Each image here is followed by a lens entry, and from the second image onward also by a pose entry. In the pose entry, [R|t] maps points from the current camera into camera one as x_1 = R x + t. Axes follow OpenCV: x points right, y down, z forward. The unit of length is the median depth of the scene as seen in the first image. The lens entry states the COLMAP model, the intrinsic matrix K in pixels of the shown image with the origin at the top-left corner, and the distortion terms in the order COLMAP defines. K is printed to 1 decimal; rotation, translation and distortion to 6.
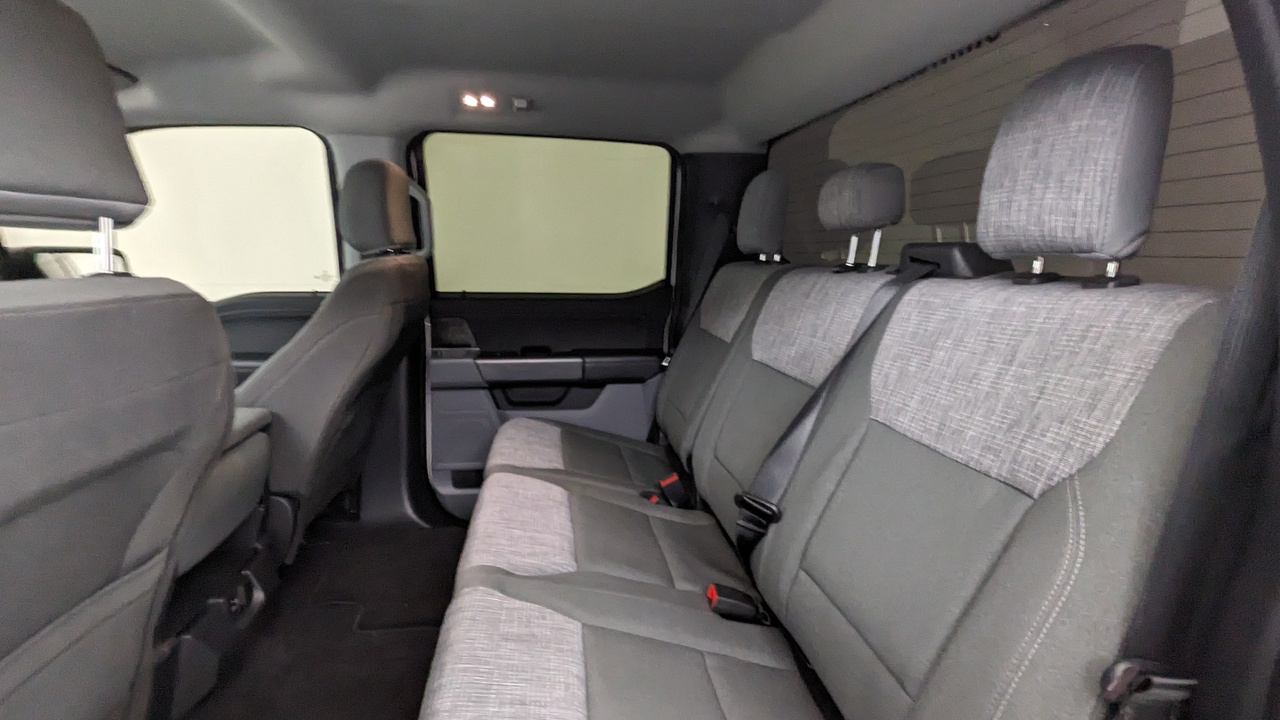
lens RADIAL K [[610.2, 0, 640.0], [0, 610.2, 360.0], [0, 0, 1]] dist [0.001318, 0.000067]
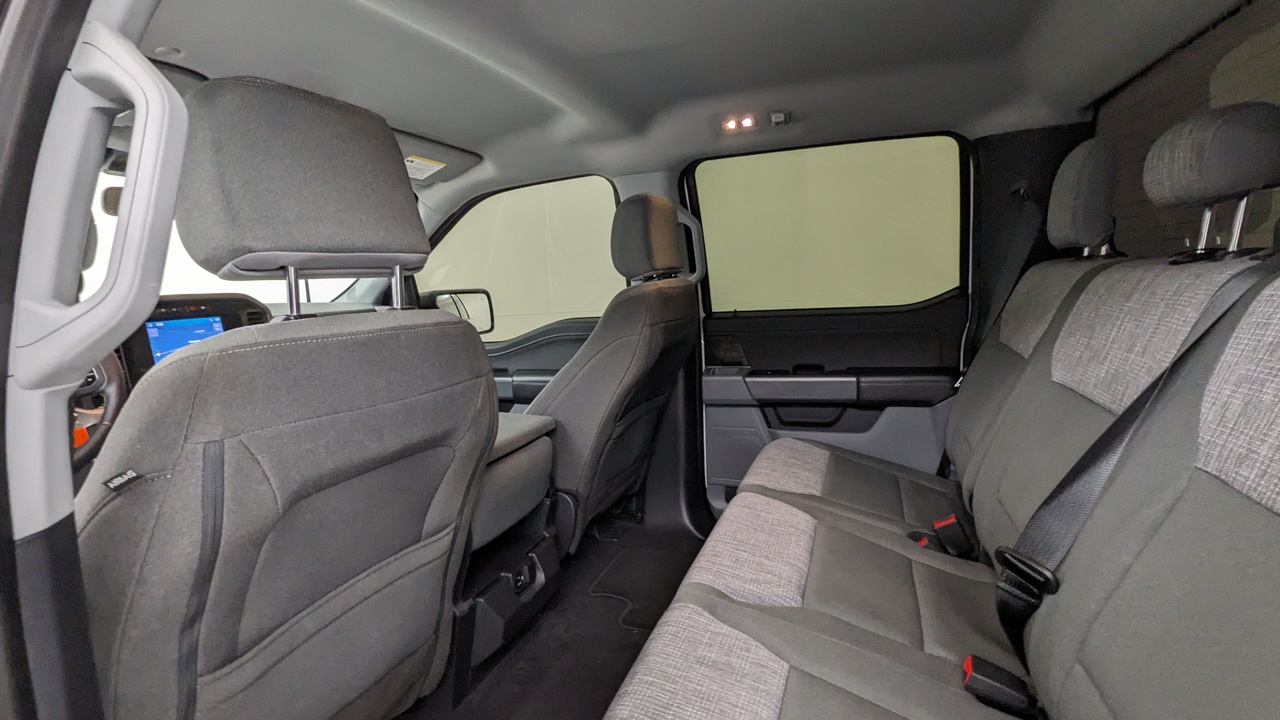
lens RADIAL K [[613.9, 0, 643.8], [0, 613.9, 358.0], [0, 0, 1]] dist [0.000961, 0.000240]
pose [[0.874630, -0.003529, -0.484779, 0.101220], [-0.012528, 0.999475, -0.029878, -0.000331], [0.484630, 0.032205, 0.874126, 0.044401]]
